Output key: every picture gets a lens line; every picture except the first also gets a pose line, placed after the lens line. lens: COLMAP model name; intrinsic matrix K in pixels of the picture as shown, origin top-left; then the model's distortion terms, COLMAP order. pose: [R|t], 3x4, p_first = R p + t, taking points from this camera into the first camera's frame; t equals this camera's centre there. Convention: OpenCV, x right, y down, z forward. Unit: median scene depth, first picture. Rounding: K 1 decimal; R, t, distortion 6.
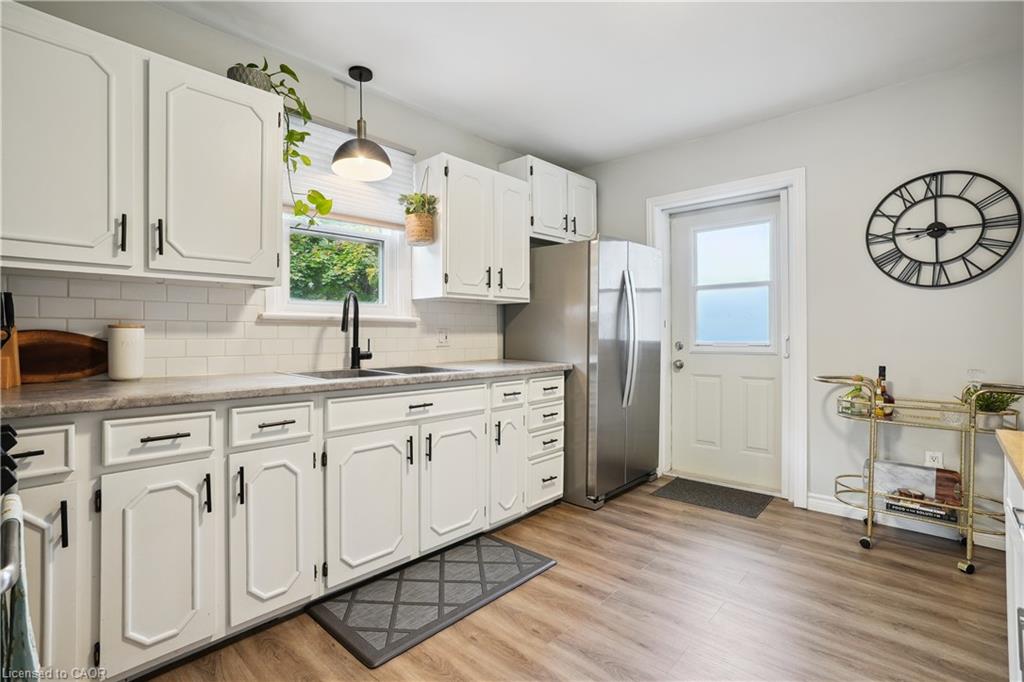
lens RADIAL K [[480.7, 0, 508.0], [0, 480.7, 333.4], [0, 0, 1]] dist [-0.057073, 0.025063]
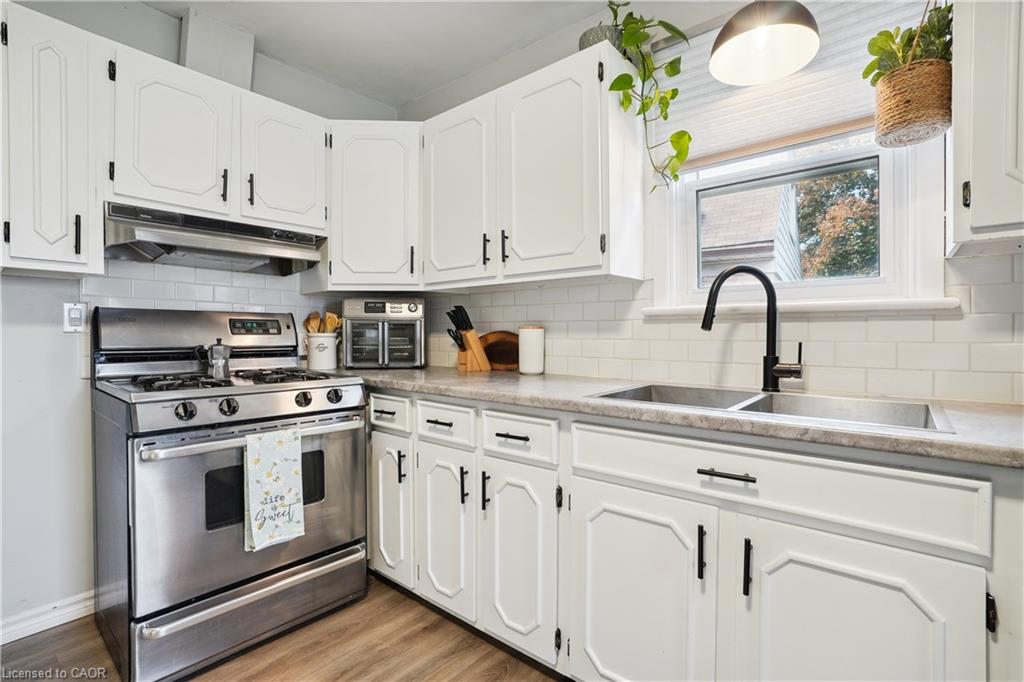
lens RADIAL K [[478.1, 0, 510.0], [0, 478.1, 339.5], [0, 0, 1]] dist [-0.053891, 0.026273]
pose [[0.042996, 0.007834, -0.999045, 0.307021], [-0.001615, 0.999968, 0.007772, 0.004478], [0.999074, 0.001279, 0.043007, 0.758848]]
